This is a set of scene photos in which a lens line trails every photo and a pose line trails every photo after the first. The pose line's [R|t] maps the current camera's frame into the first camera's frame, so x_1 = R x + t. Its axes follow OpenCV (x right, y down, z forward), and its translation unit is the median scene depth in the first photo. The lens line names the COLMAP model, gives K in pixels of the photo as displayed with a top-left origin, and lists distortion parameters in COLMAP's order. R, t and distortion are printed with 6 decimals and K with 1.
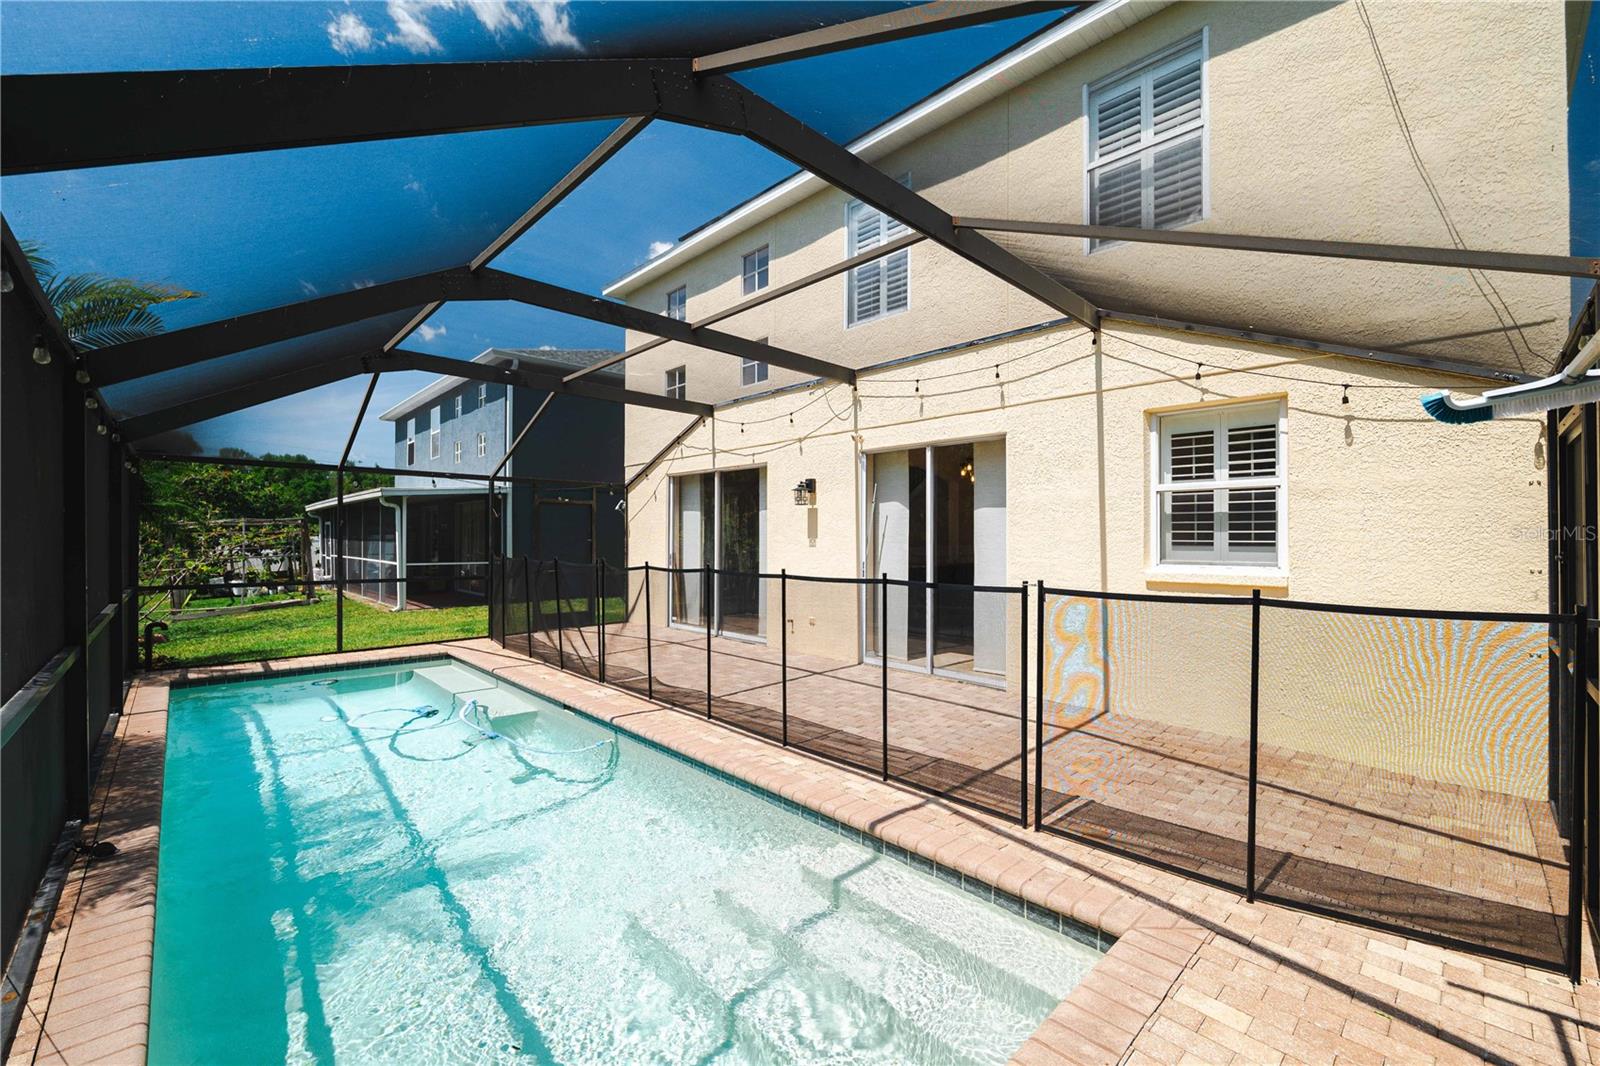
lens RADIAL K [[662.3, 0, 801.0], [0, 662.3, 539.9], [0, 0, 1]] dist [-0.008934, -0.000703]
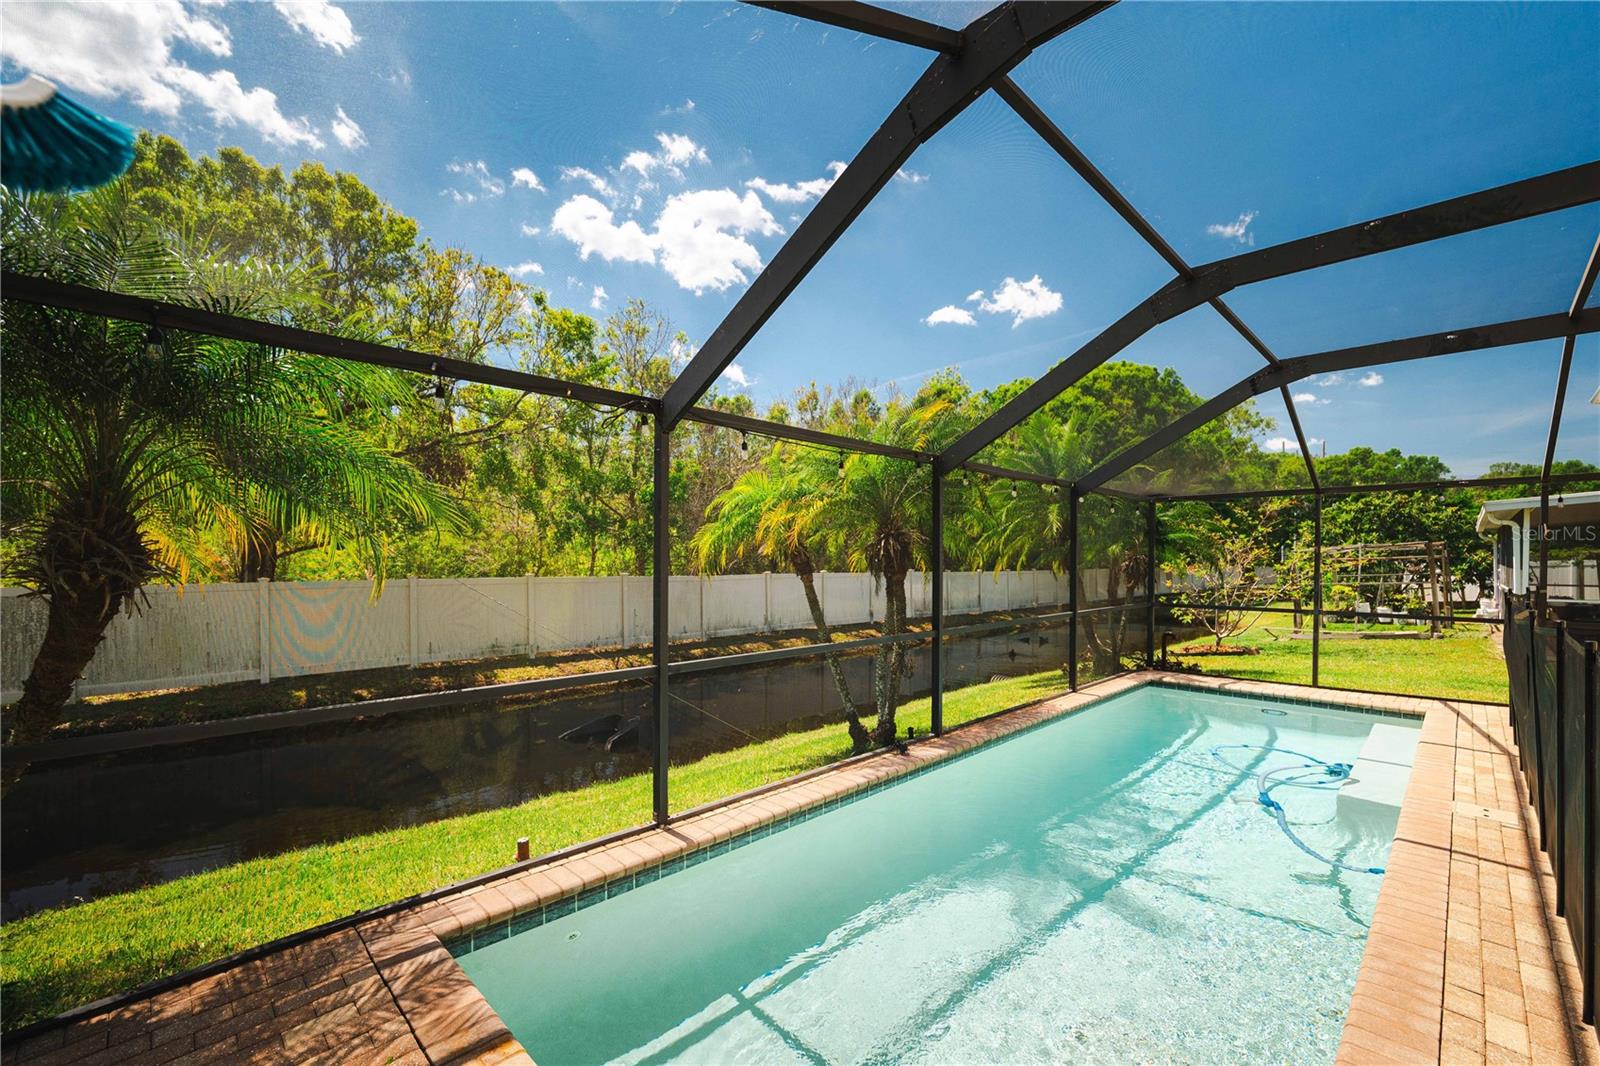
lens RADIAL K [[662.3, 0, 784.2], [0, 662.3, 566.9], [0, 0, 1]] dist [-0.008934, -0.000703]
pose [[0.003999, 0.005978, -0.999974, 0.399722], [-0.002626, 0.999979, 0.005968, -0.006849], [0.999989, 0.002602, 0.004015, 0.410888]]
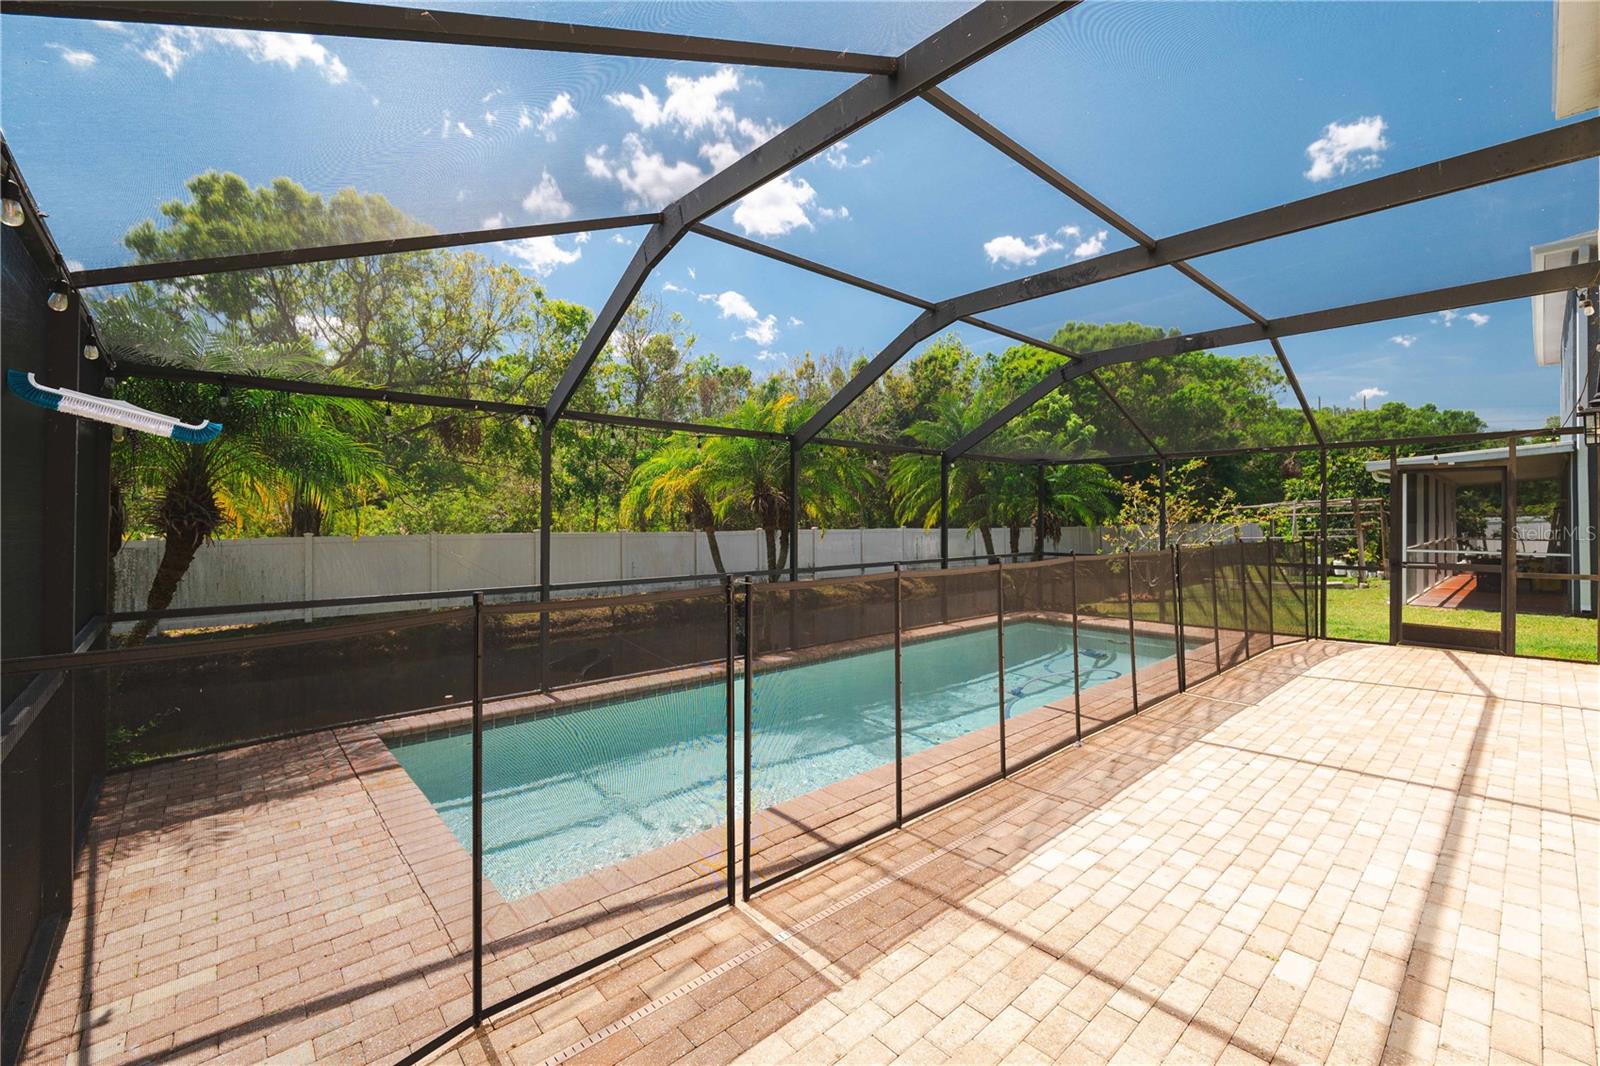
lens RADIAL K [[662.3, 0, 794.9], [0, 662.3, 518.6], [0, 0, 1]] dist [-0.008934, -0.000703]
pose [[-0.041396, -0.004484, -0.999133, 0.707667], [-0.000057, 0.999990, -0.004486, 0.001169], [0.999143, -0.000128, -0.041395, 0.701143]]
